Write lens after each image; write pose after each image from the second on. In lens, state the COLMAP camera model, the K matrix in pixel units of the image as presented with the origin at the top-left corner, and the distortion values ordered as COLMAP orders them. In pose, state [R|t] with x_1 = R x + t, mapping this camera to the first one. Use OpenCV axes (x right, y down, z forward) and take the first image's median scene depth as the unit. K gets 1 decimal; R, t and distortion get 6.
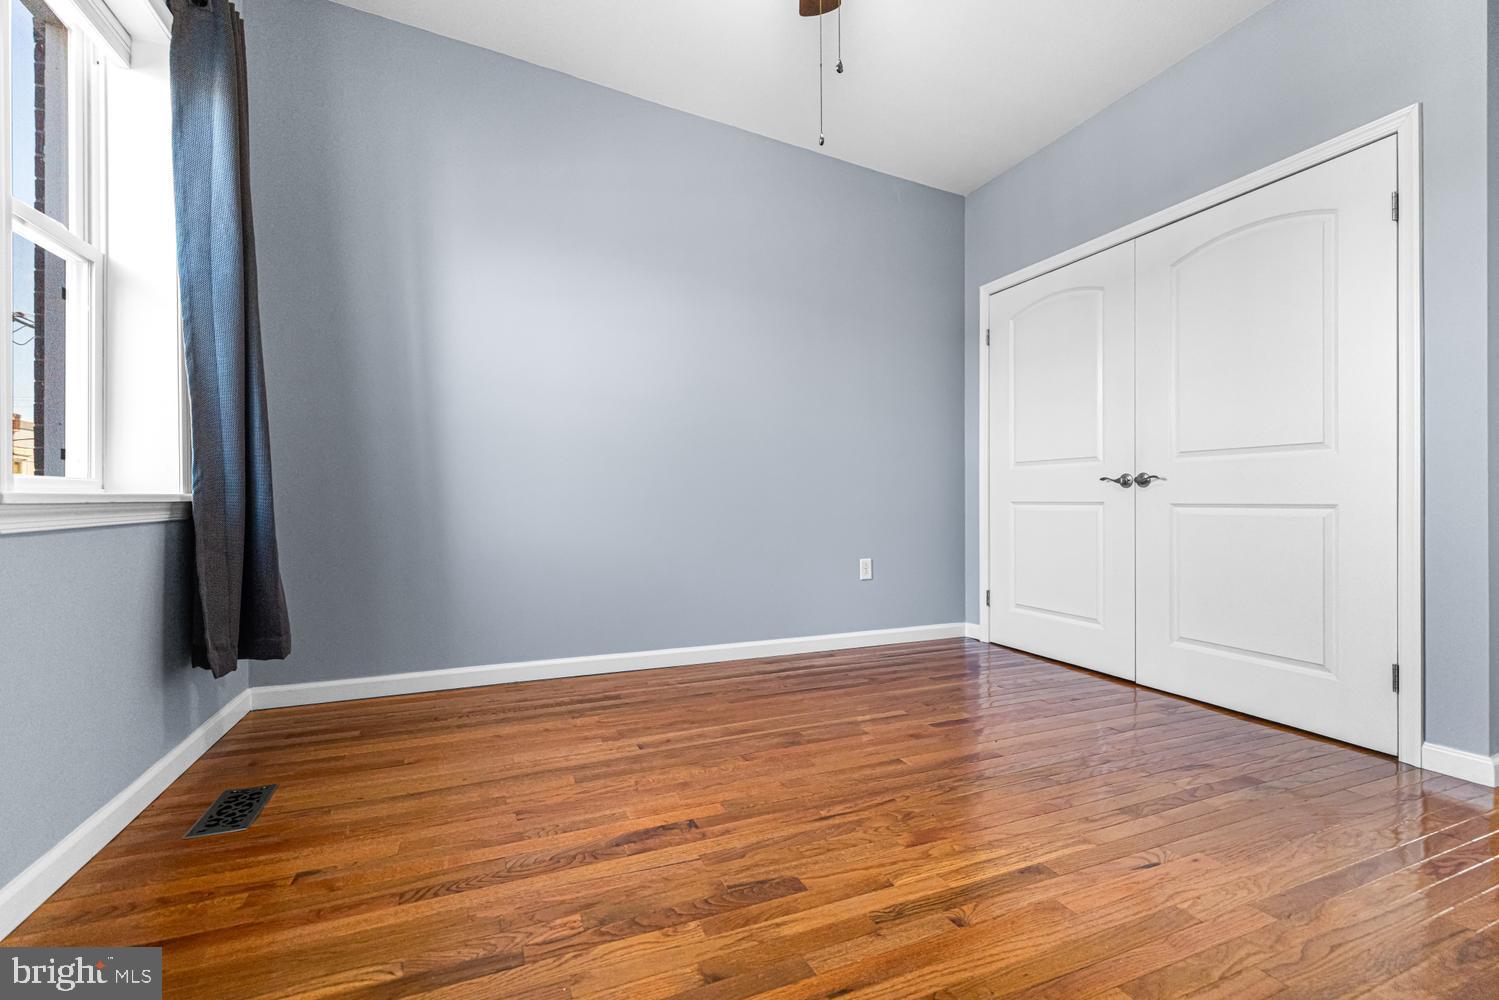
lens RADIAL K [[661.2, 0, 749.5], [0, 661.2, 500.0], [0, 0, 1]] dist [-0.001247, -0.000166]
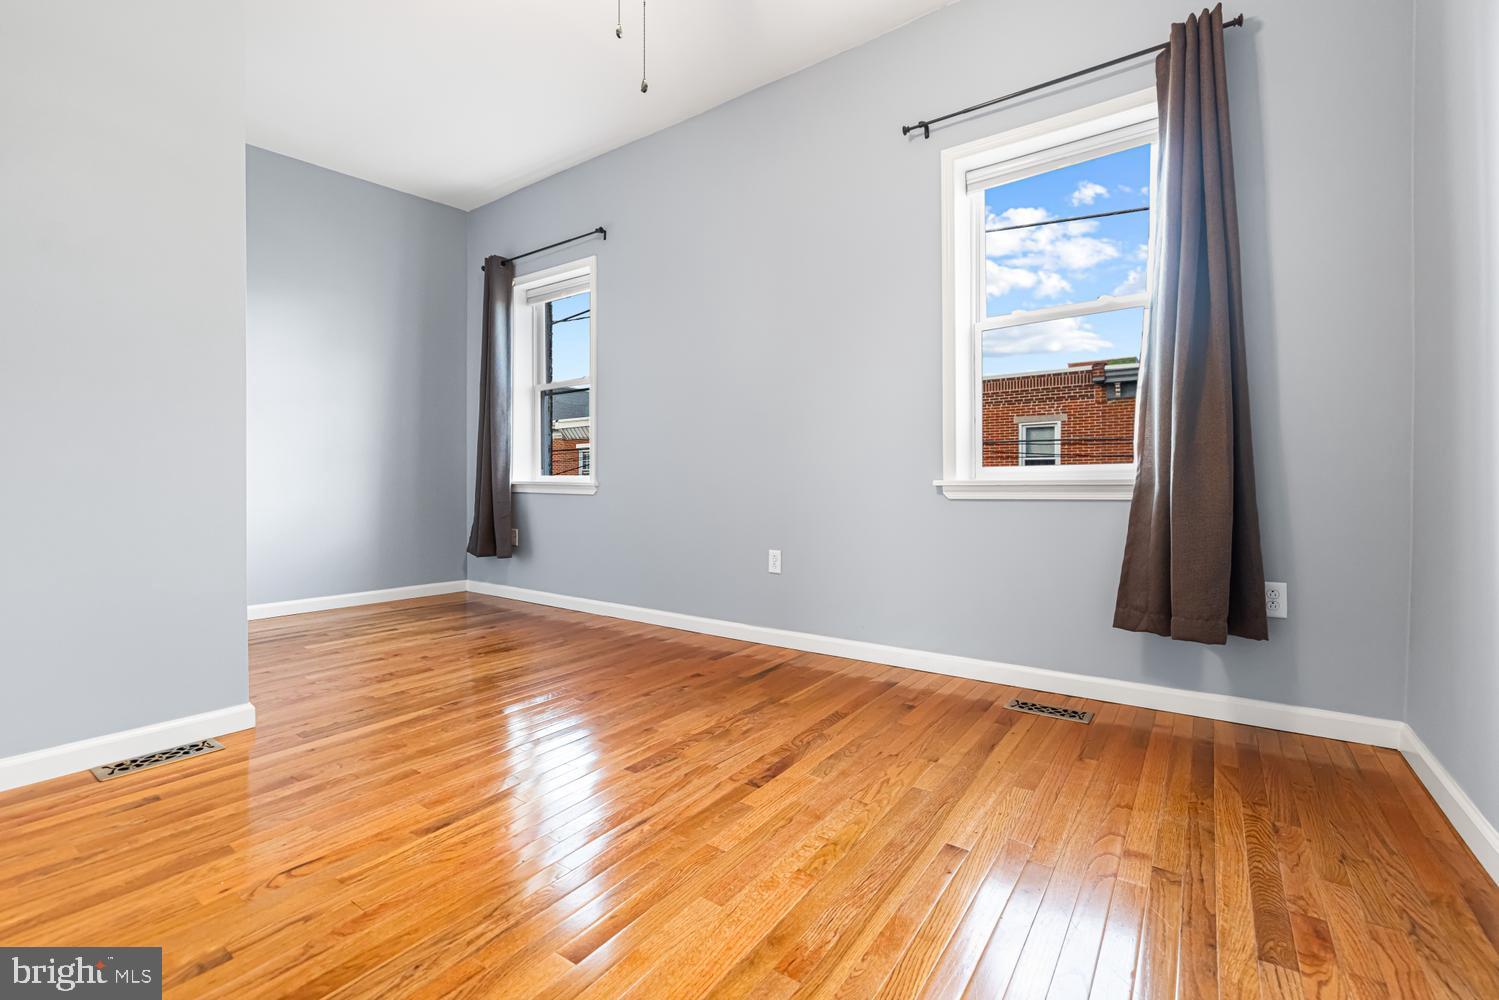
lens RADIAL K [[650.0, 0, 735.1], [0, 650.0, 475.0], [0, 0, 1]] dist [0.000892, -0.000001]
pose [[-0.856564, -0.006393, -0.516001, 0.496083], [0.000985, 0.999901, -0.014024, 0.001035], [0.516039, -0.012520, -0.856473, 1.927085]]
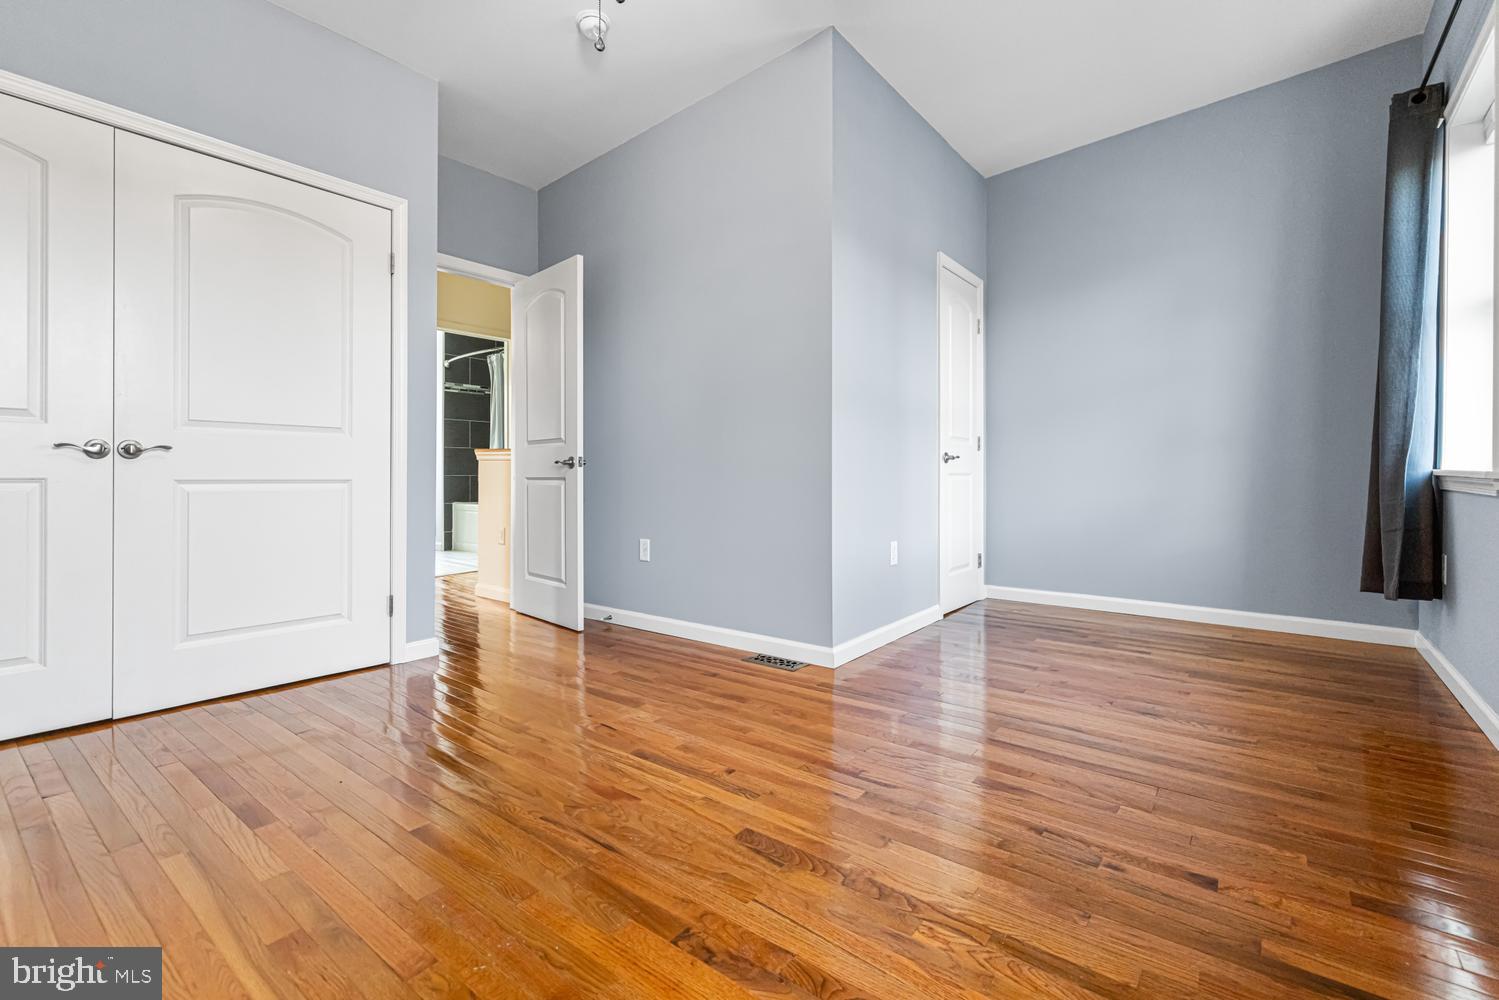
lens RADIAL K [[668.8, 0, 741.3], [0, 668.8, 464.0], [0, 0, 1]] dist [-0.000281, 0.000210]
pose [[-0.482249, 0.016102, 0.875886, -0.759077], [0.001333, 0.999843, -0.017647, 0.000832], [-0.876033, -0.007343, -0.482195, 1.312855]]
